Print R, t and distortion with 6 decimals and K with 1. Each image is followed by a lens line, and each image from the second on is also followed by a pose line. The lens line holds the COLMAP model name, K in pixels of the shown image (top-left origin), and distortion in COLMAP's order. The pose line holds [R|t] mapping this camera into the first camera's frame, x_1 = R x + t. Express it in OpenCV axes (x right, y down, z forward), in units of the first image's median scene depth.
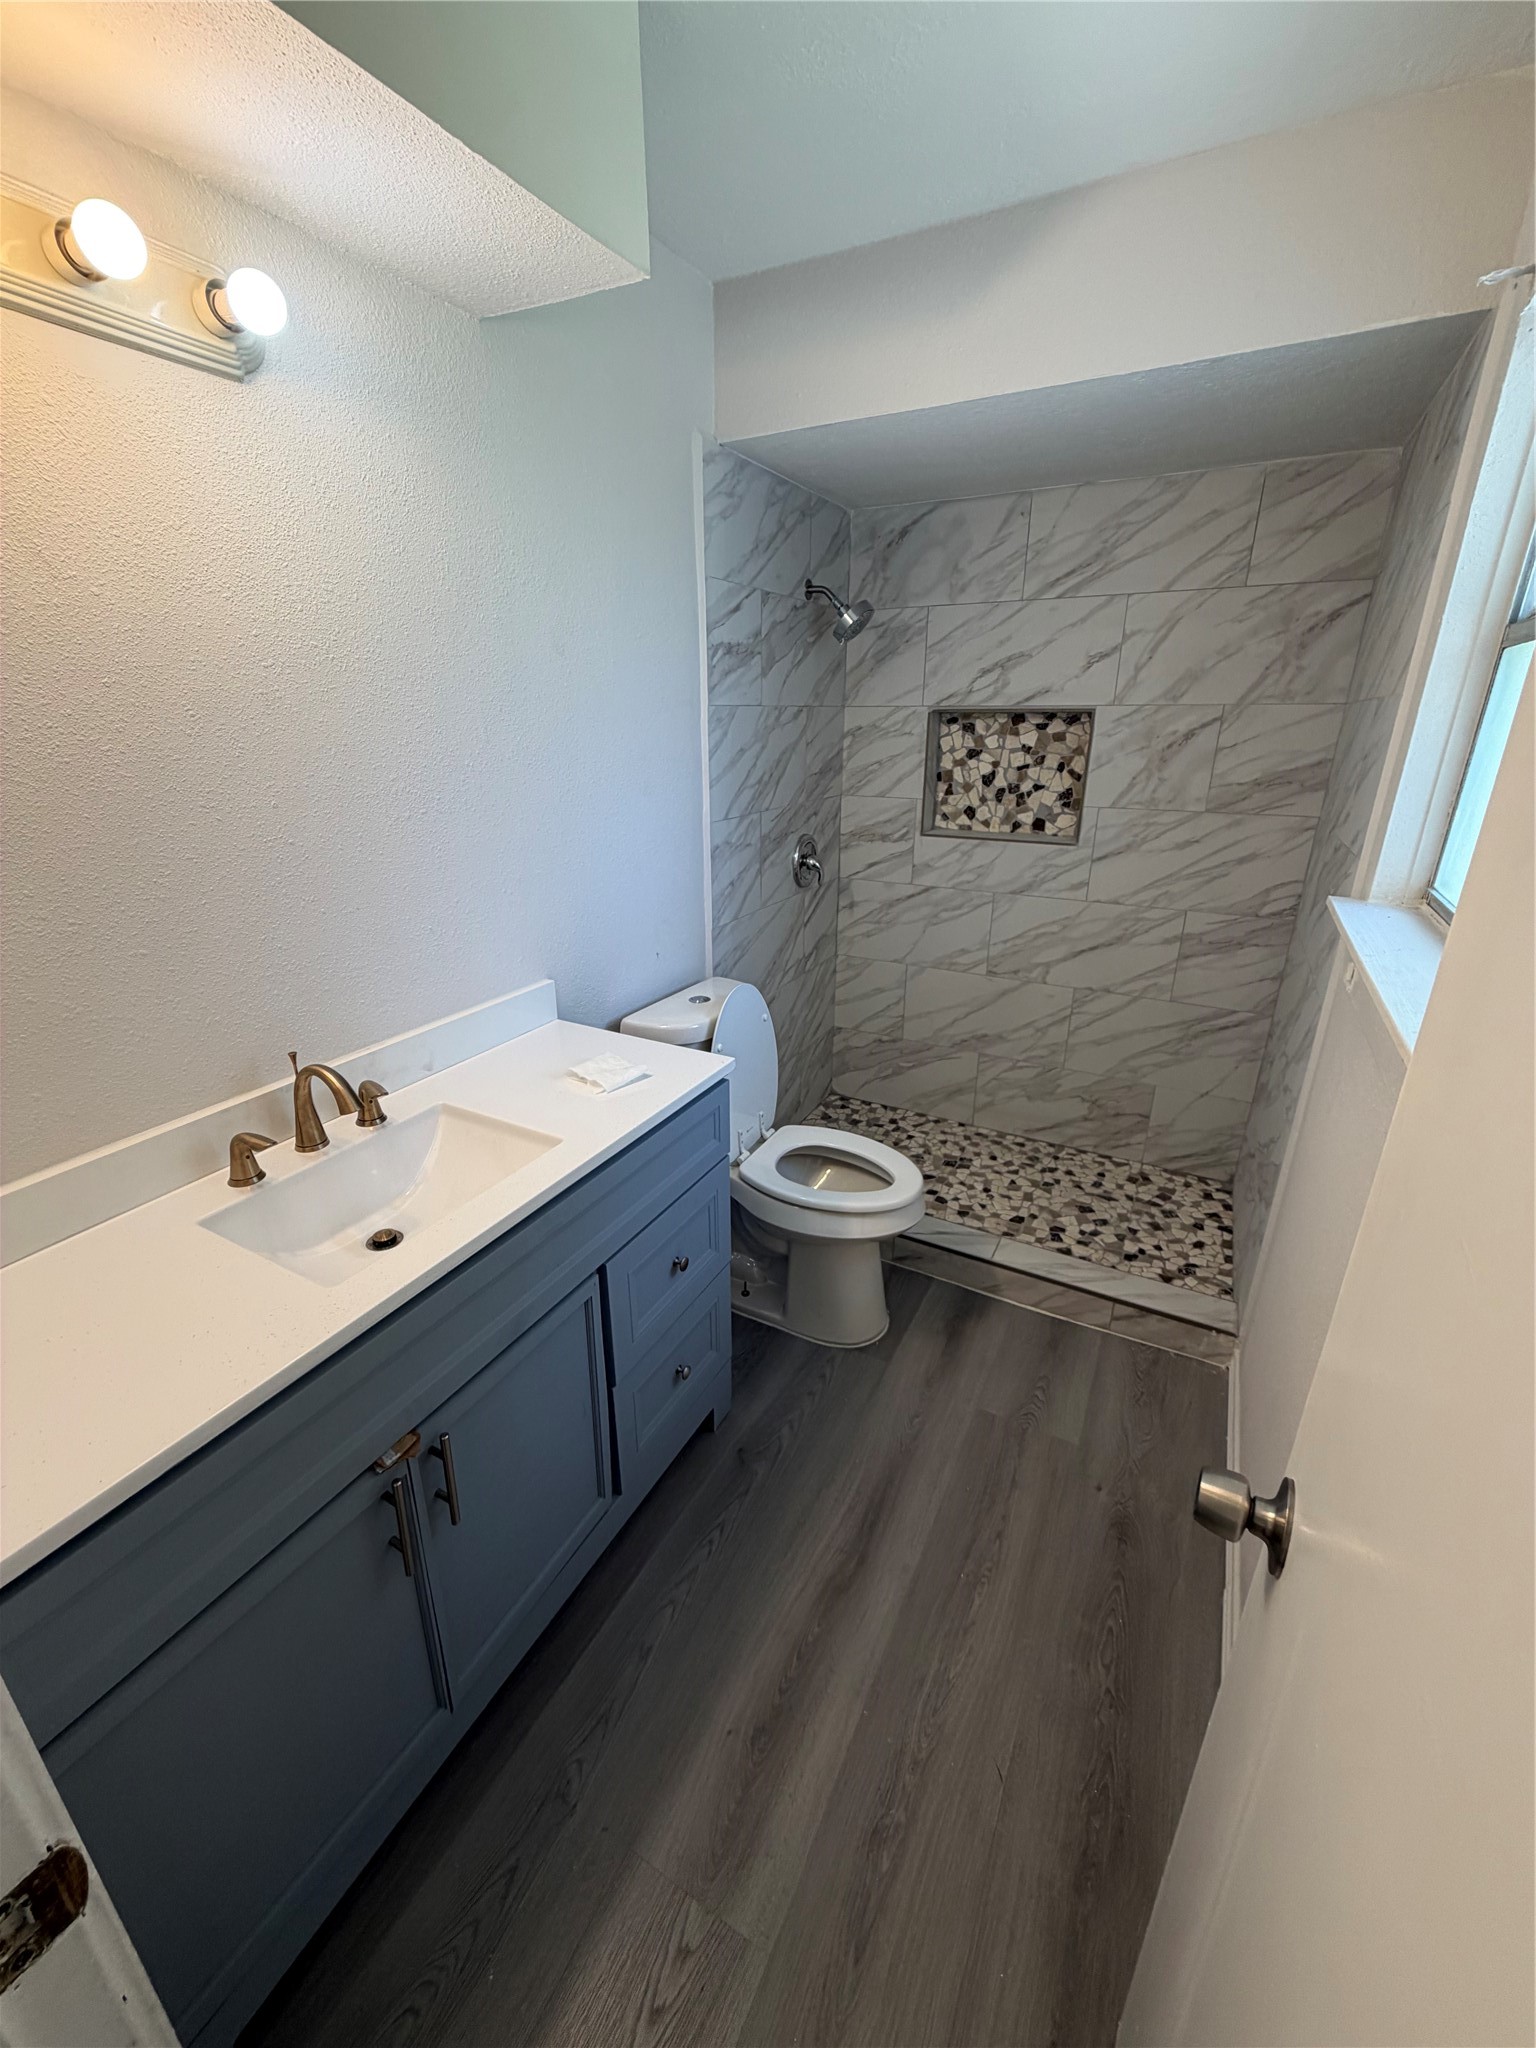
lens RADIAL K [[815.9, 0, 768.1], [0, 815.9, 1016.1], [0, 0, 1]] dist [0.000714, -0.000416]
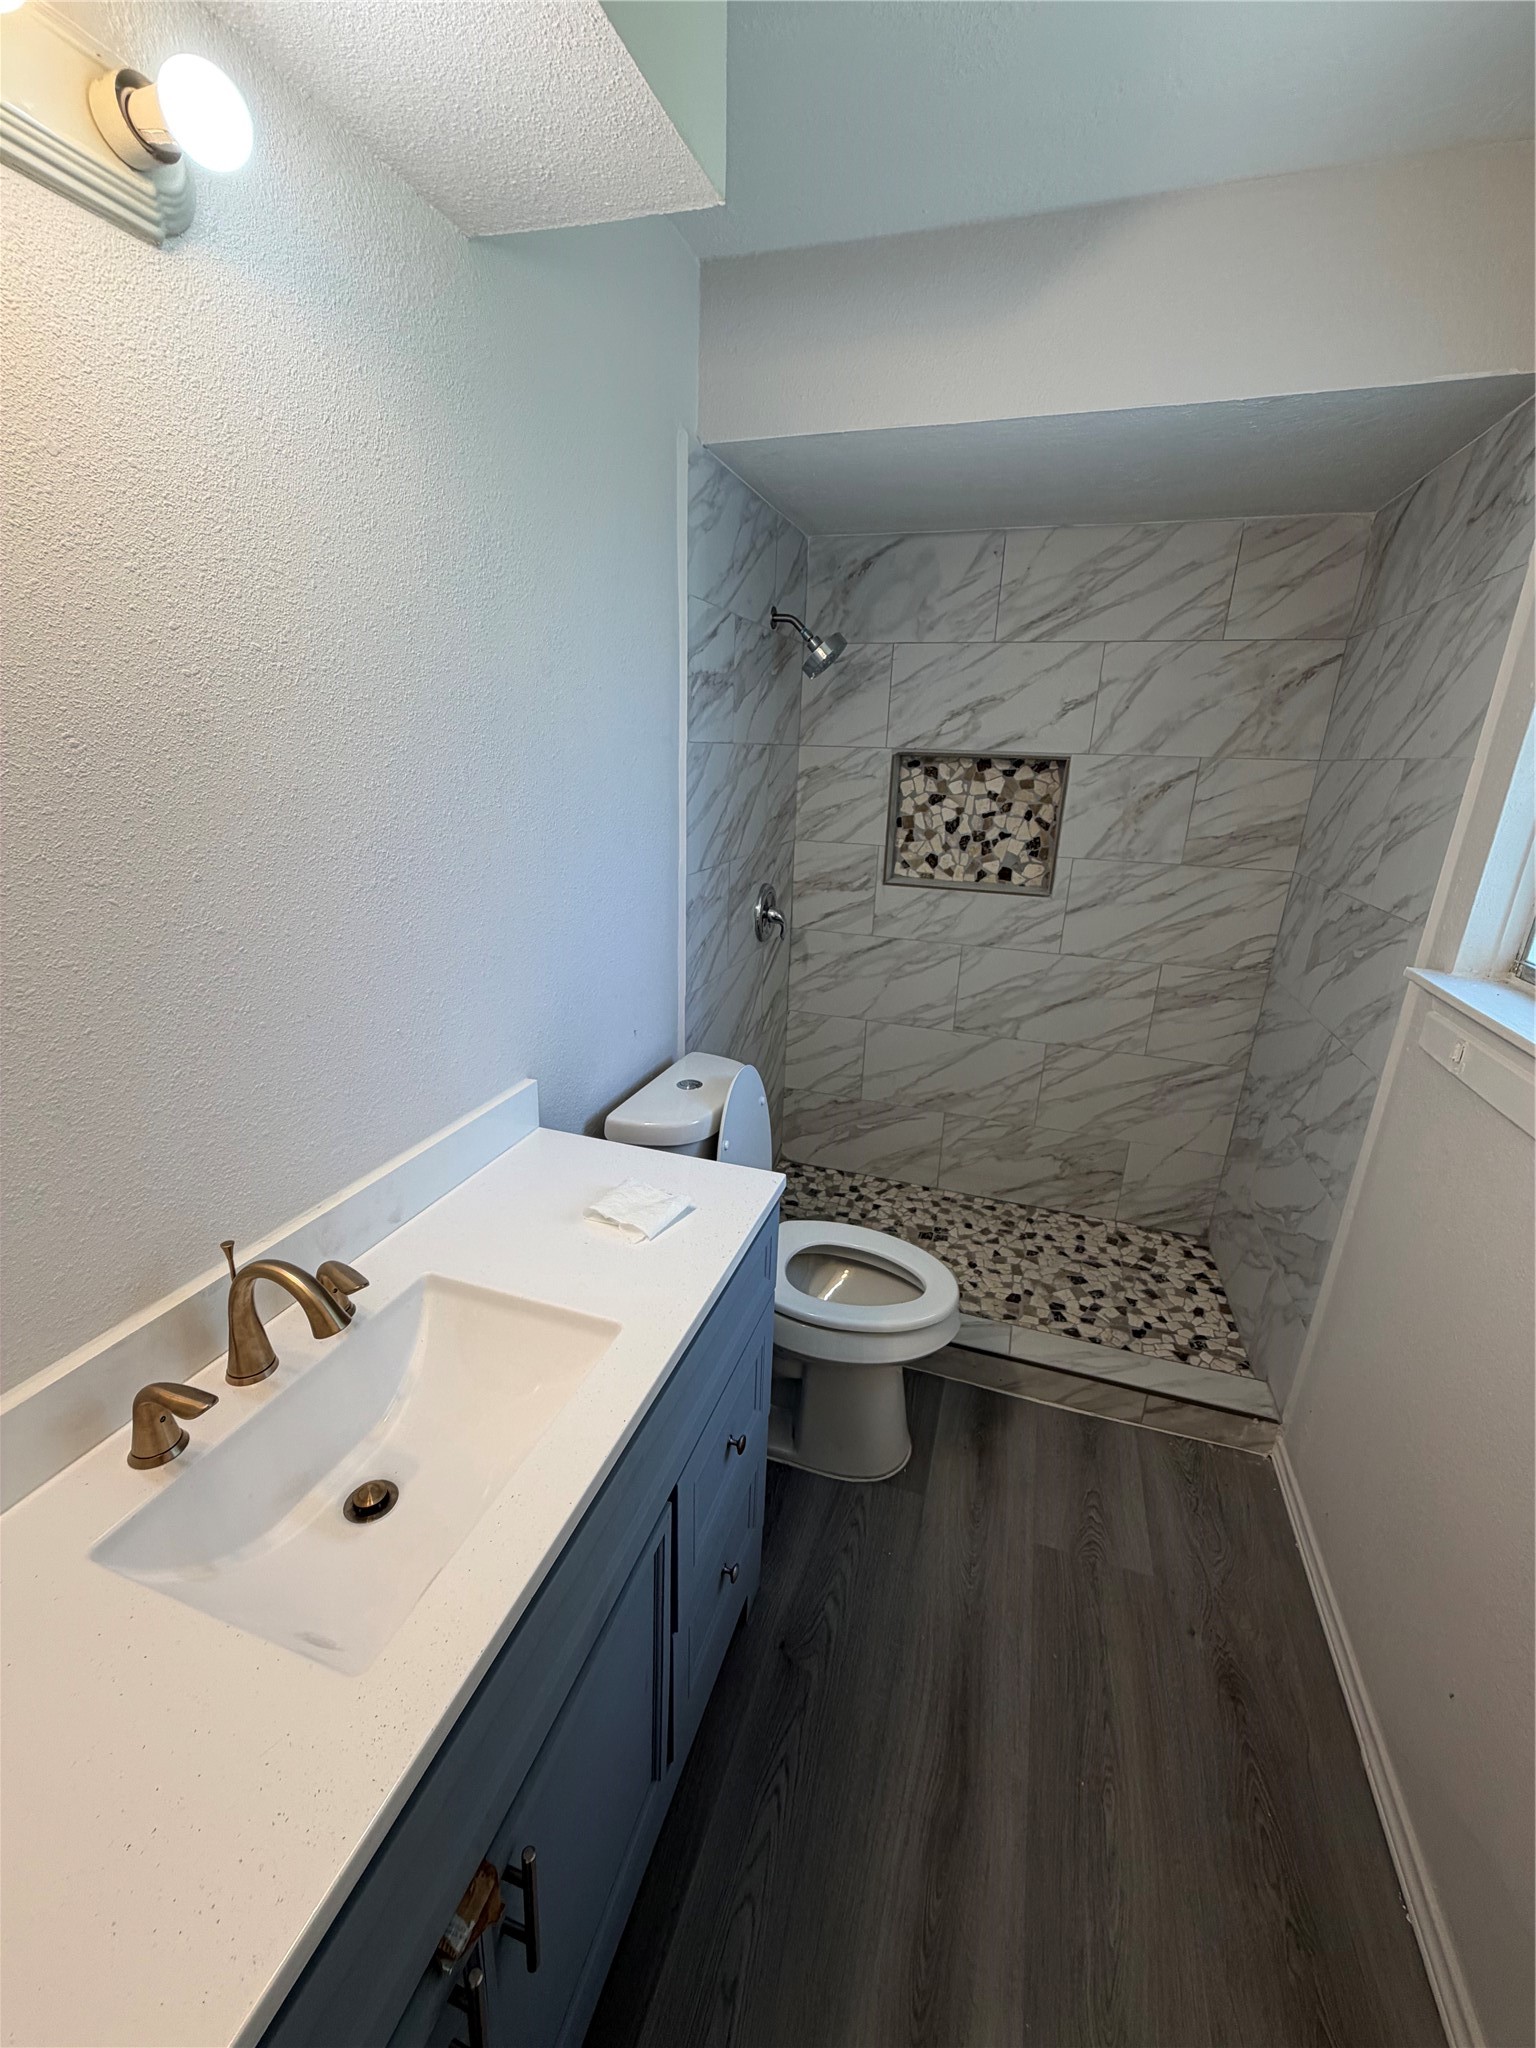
lens RADIAL K [[815.9, 0, 768.1], [0, 815.9, 1016.1], [0, 0, 1]] dist [0.000714, -0.000416]
pose [[0.984372, -0.025908, 0.174185, -0.126618], [0.031883, 0.998992, -0.031592, -0.052489], [-0.173191, 0.036652, 0.984206, 0.125745]]
